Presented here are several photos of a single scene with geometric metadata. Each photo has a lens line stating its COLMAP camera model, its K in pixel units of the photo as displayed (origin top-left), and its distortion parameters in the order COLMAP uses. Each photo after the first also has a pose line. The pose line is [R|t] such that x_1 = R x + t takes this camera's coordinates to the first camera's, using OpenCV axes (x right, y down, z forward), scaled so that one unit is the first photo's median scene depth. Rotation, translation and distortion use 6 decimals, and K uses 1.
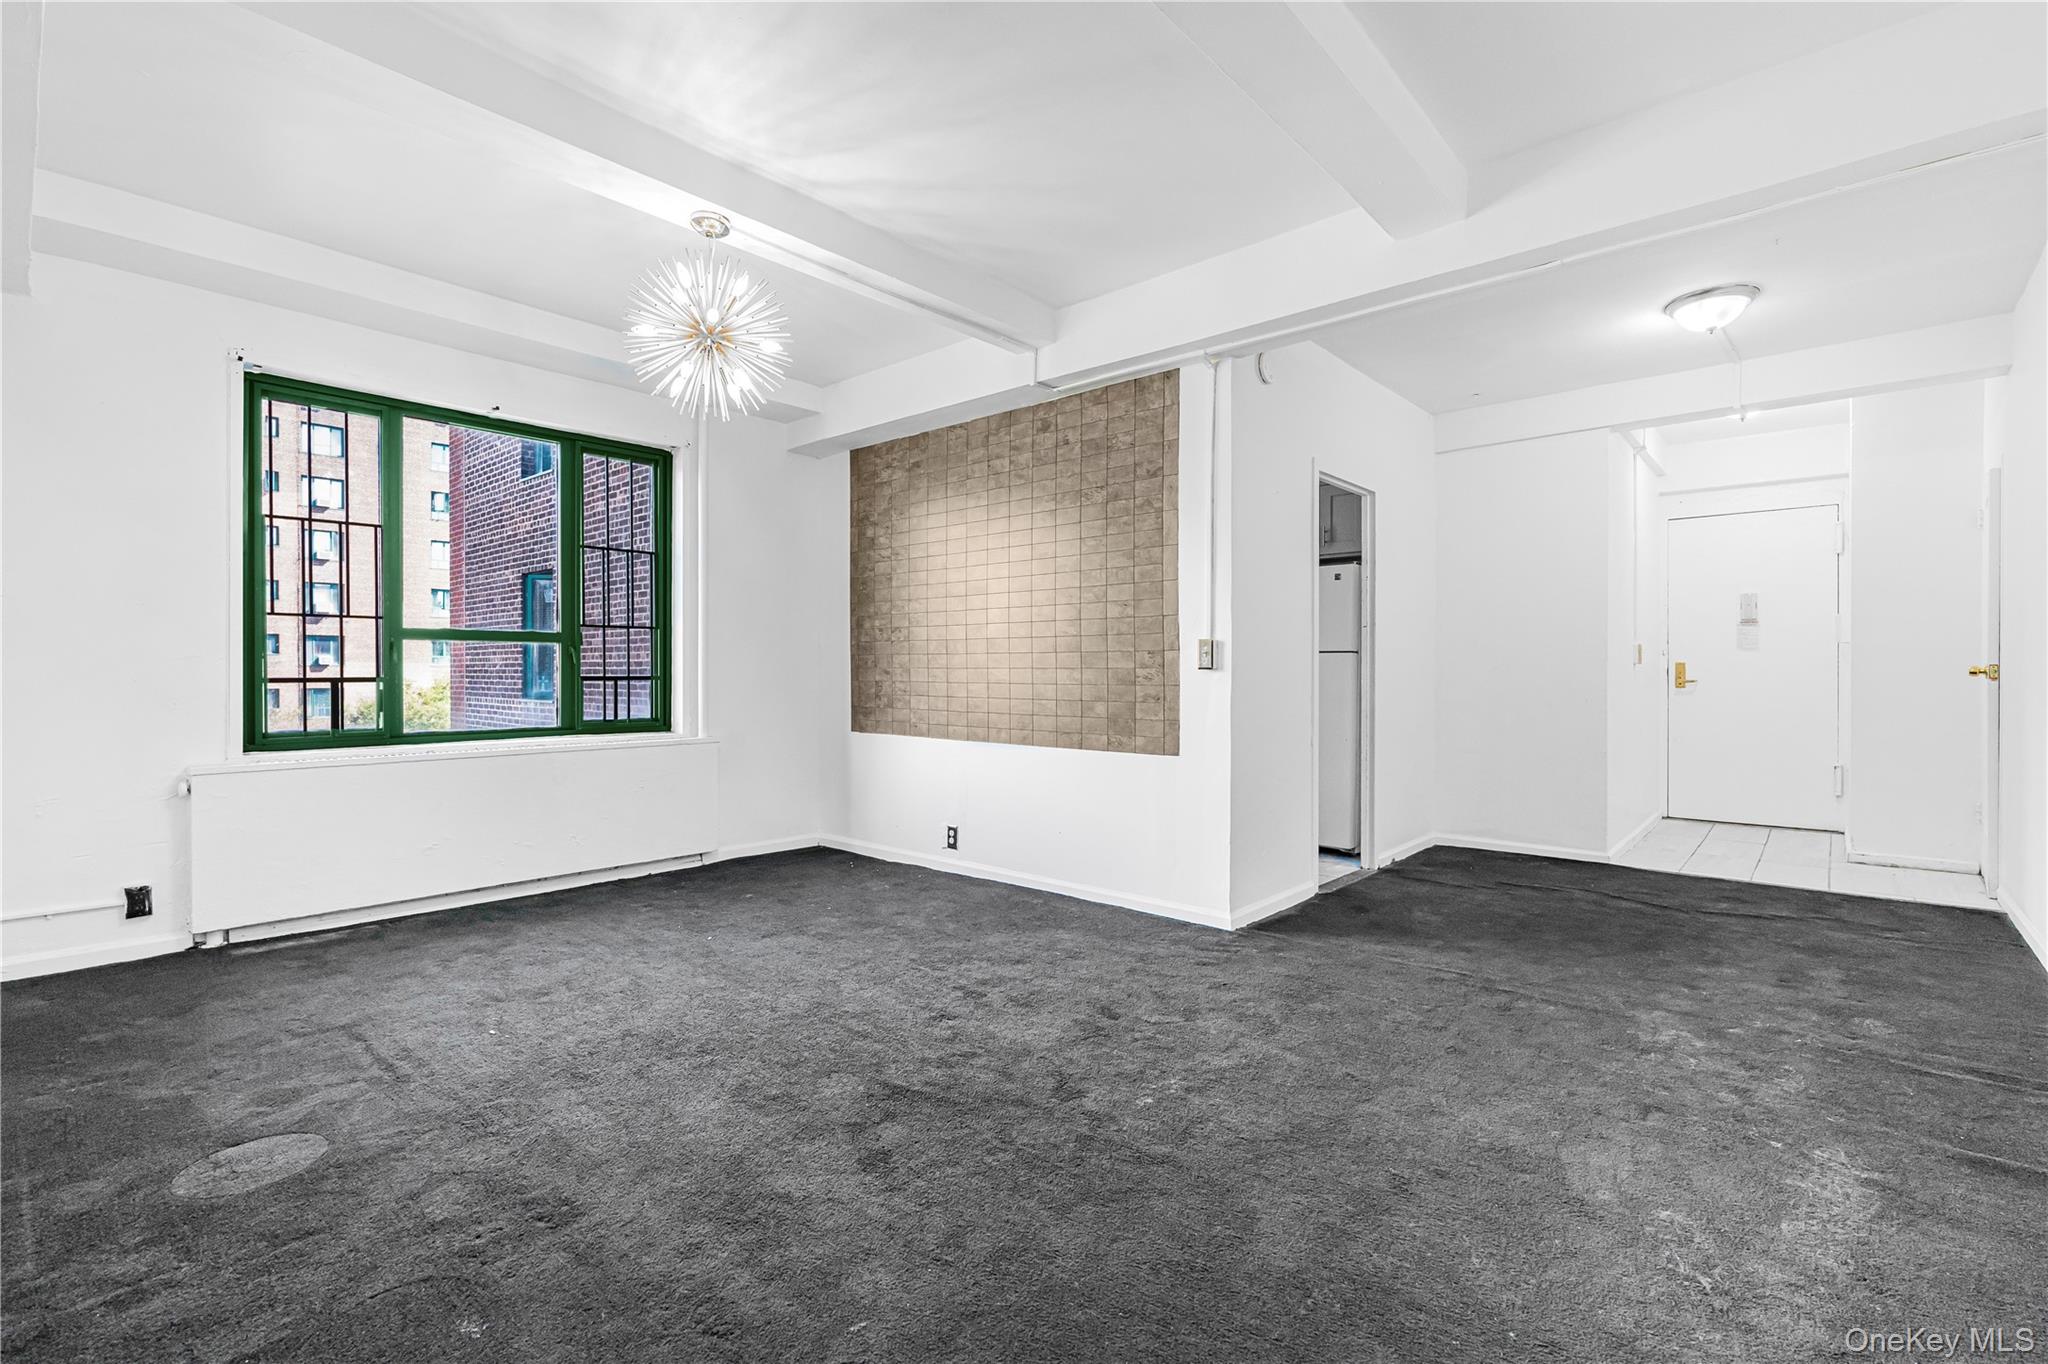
lens RADIAL K [[919.5, 0, 1031.4], [0, 919.5, 673.5], [0, 0, 1]] dist [-0.000844, 0.000103]
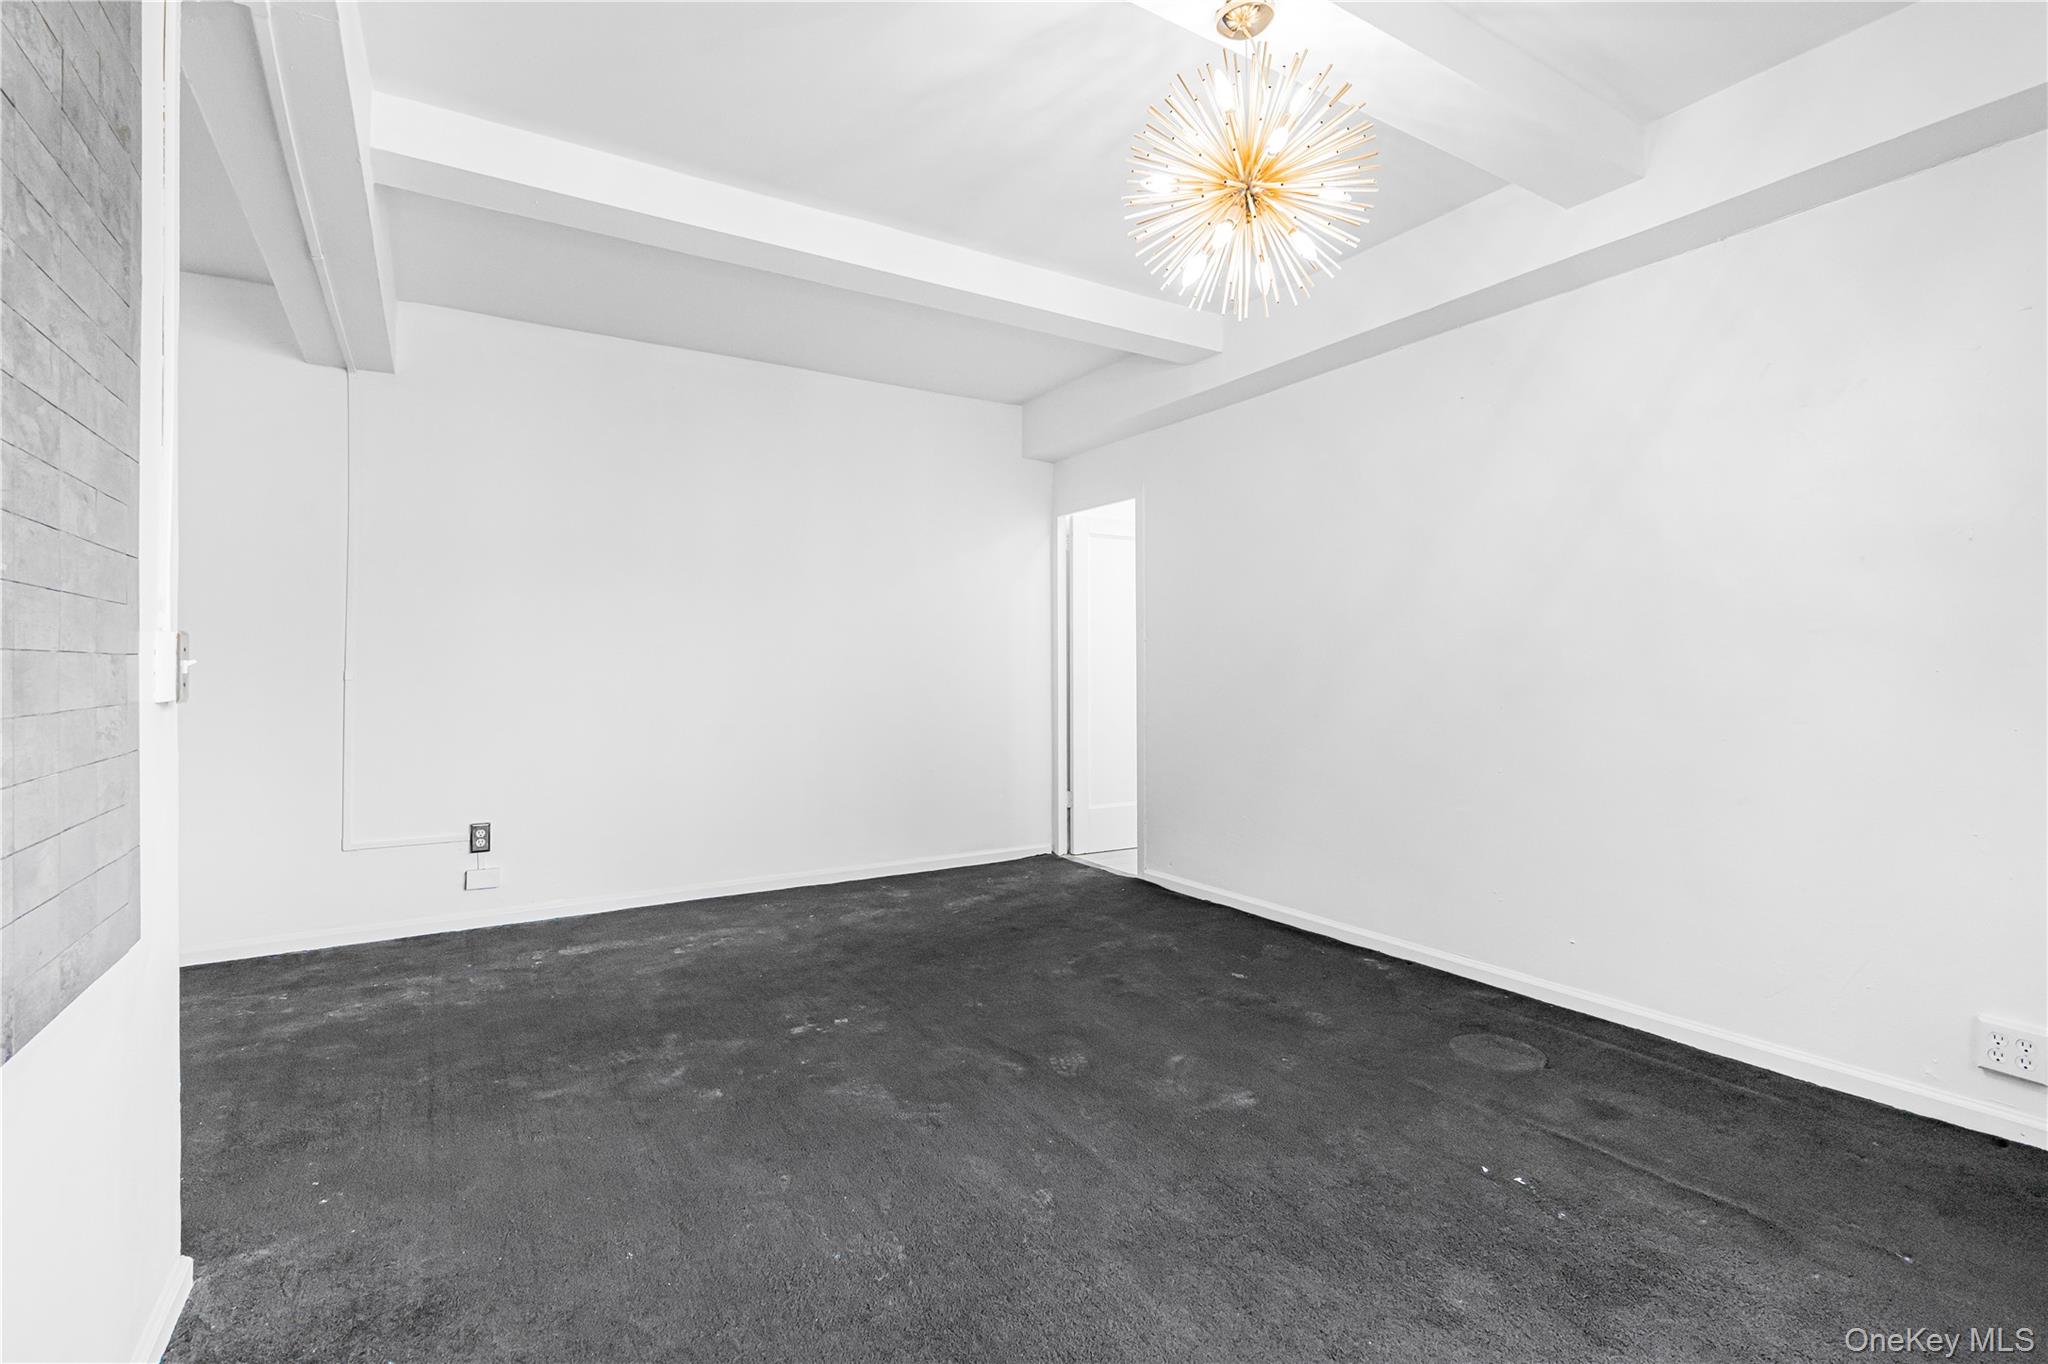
lens RADIAL K [[919.5, 0, 1031.4], [0, 919.5, 673.5], [0, 0, 1]] dist [-0.000844, 0.000103]
pose [[-0.960738, 0.001113, 0.277454, -0.348381], [0.003534, 0.999960, 0.008224, -0.023652], [-0.277434, 0.008881, -0.960704, 1.523127]]
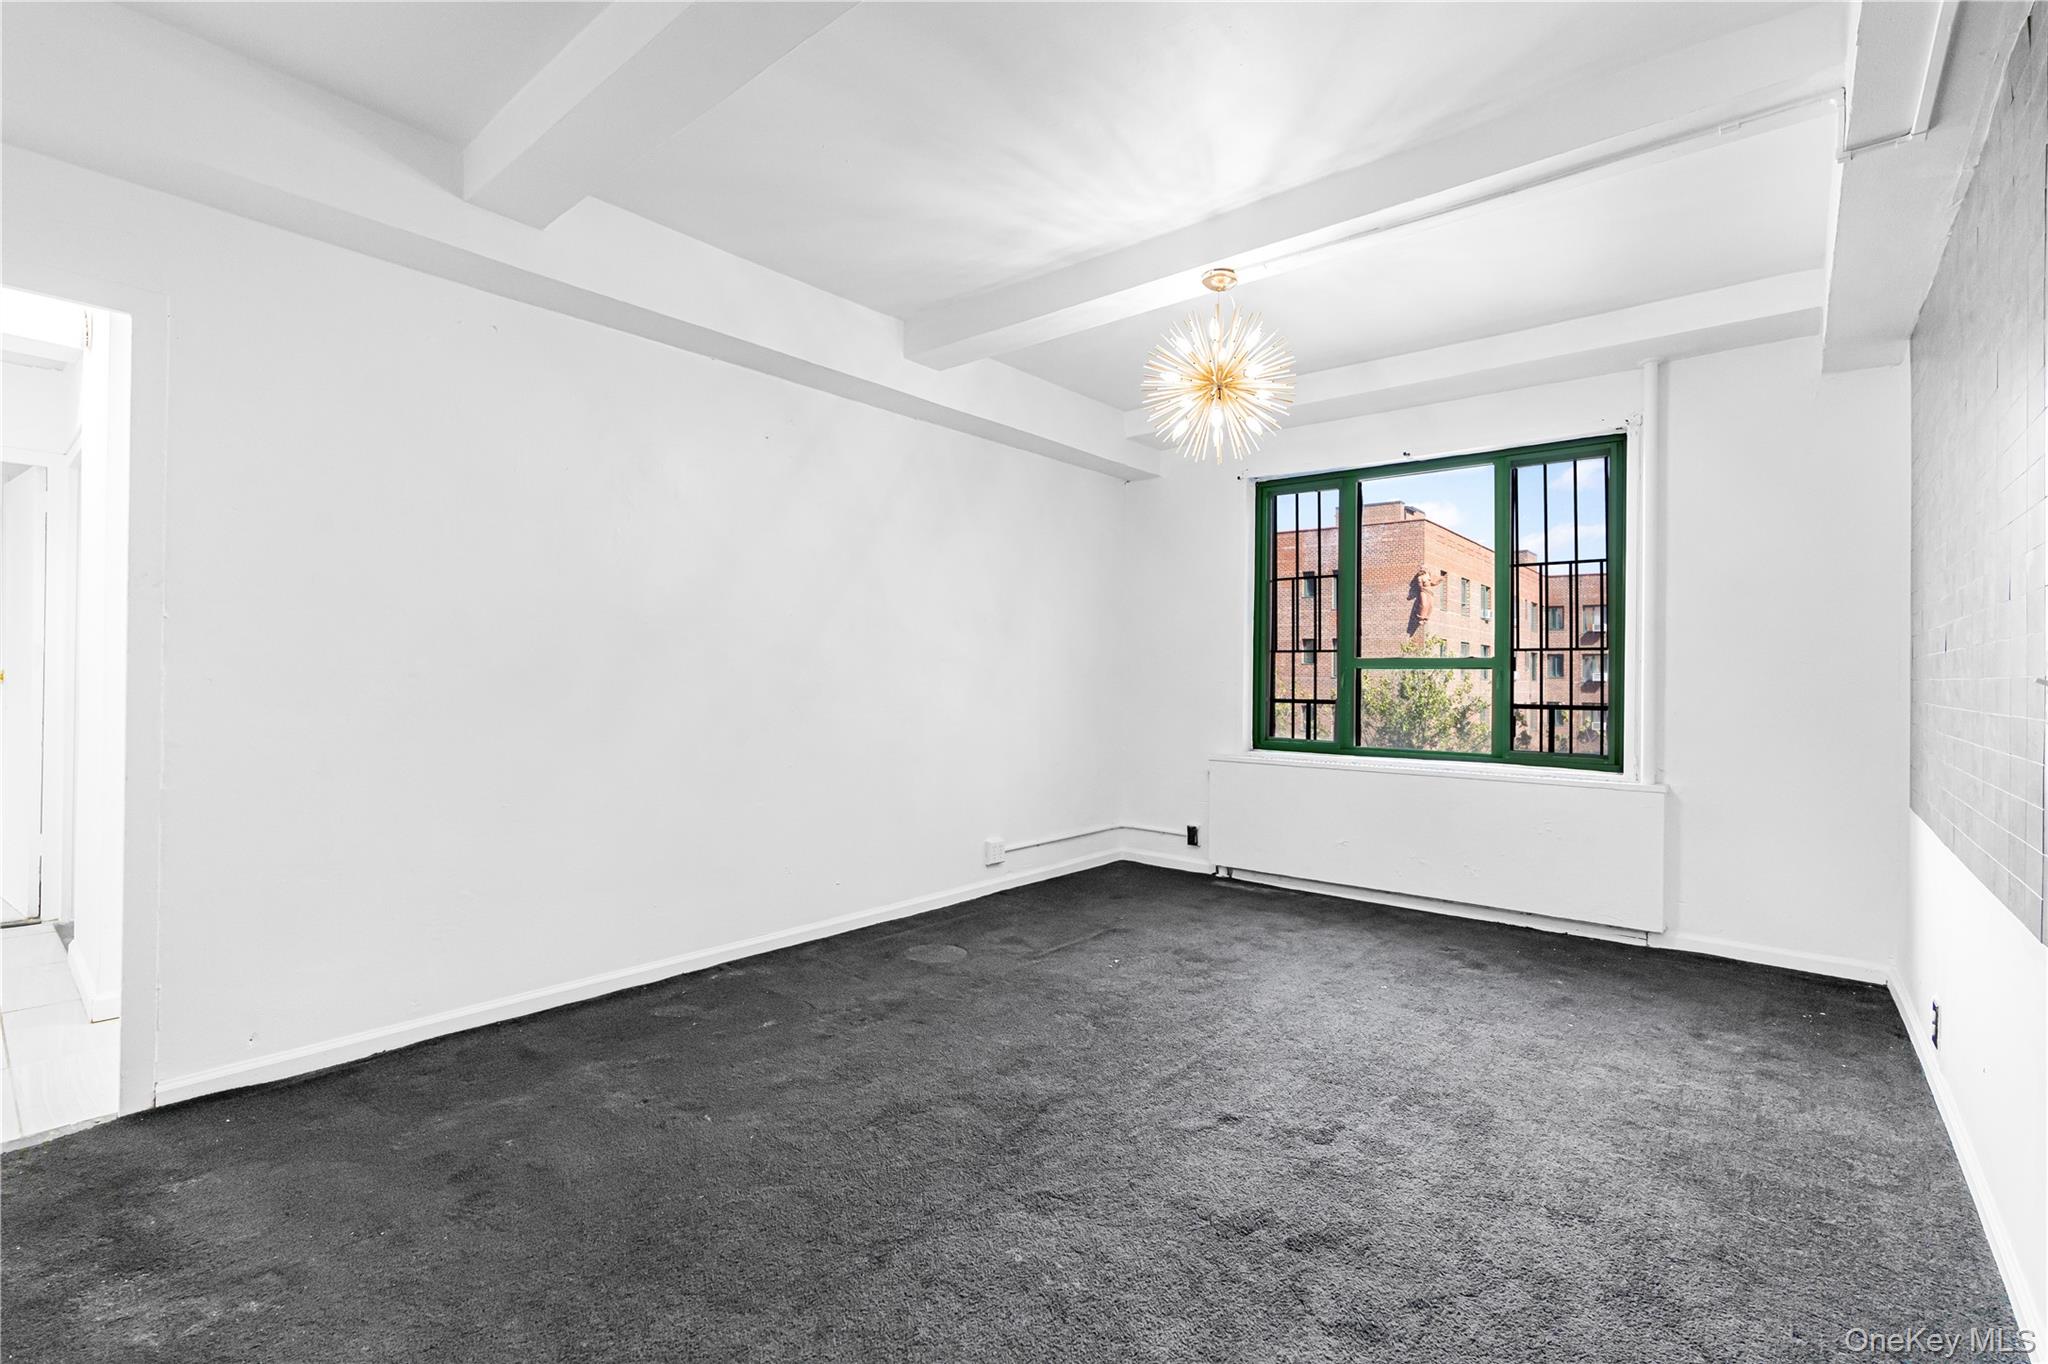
lens RADIAL K [[919.5, 0, 1031.4], [0, 919.5, 673.5], [0, 0, 1]] dist [-0.000844, 0.000103]
pose [[0.029698, -0.006618, -0.999537, 0.644545], [-0.014198, 0.999874, -0.007042, -0.019828], [0.999458, 0.014400, 0.029600, 0.691579]]
